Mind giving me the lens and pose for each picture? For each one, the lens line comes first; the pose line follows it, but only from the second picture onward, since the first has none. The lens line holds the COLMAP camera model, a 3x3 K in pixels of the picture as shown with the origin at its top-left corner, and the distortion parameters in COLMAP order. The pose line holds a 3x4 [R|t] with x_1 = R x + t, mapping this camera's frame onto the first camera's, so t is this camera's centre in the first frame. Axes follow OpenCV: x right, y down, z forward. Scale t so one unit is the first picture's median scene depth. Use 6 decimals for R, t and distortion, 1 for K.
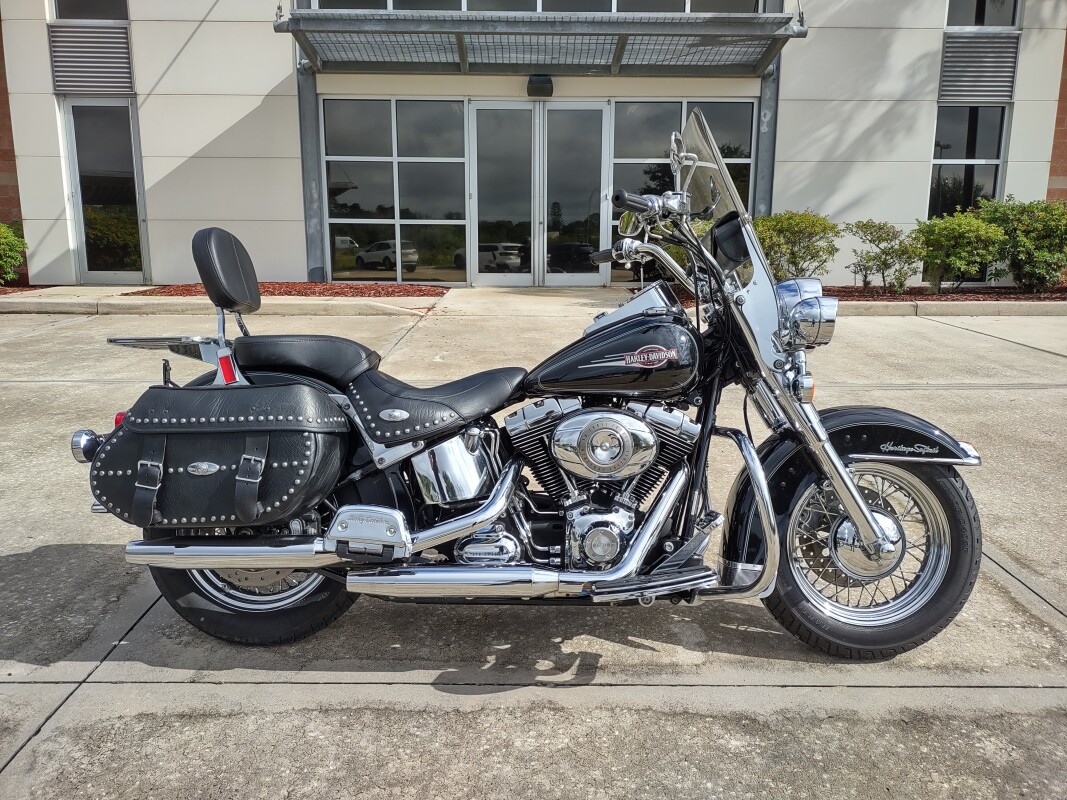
lens RADIAL K [[797.5, 0, 533.5], [0, 797.5, 400.0], [0, 0, 1]] dist [0.009831, -0.001477]
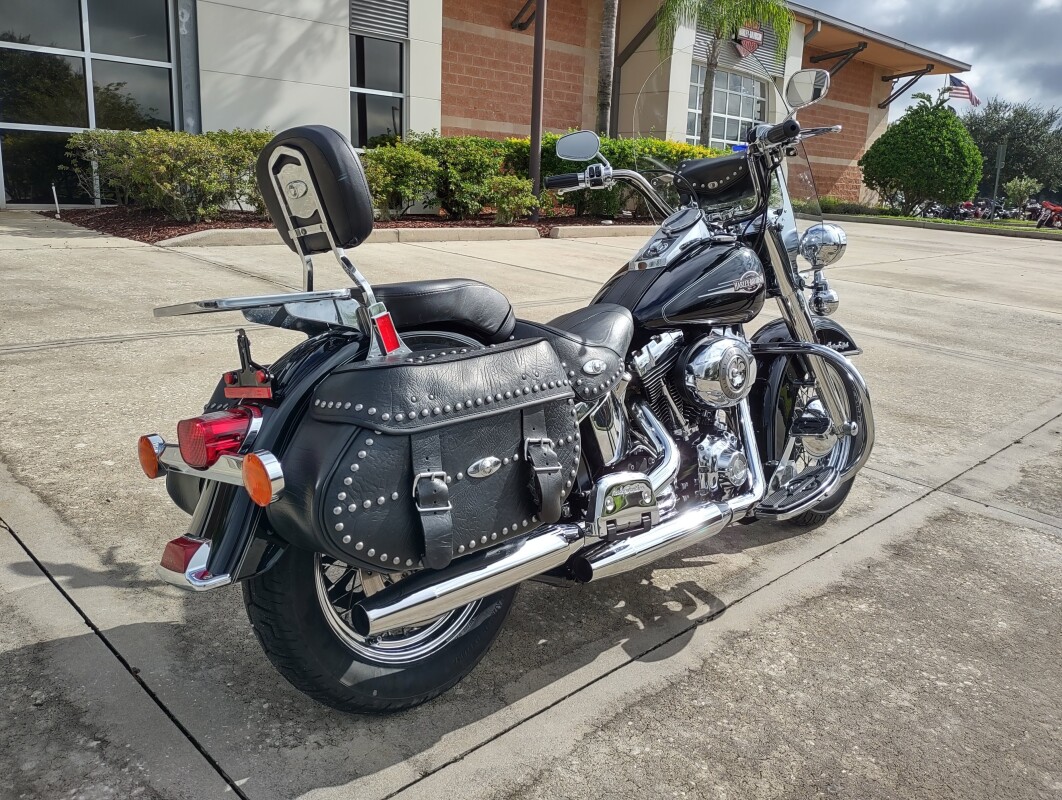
lens RADIAL K [[850.6, 0, 493.7], [0, 850.6, 401.4], [0, 0, 1]] dist [0.012716, -0.010751]
pose [[0.727343, -0.145300, 0.670716, -0.772973], [0.093817, 0.989206, 0.112558, -0.051092], [-0.679831, -0.018944, 0.733124, 0.373417]]
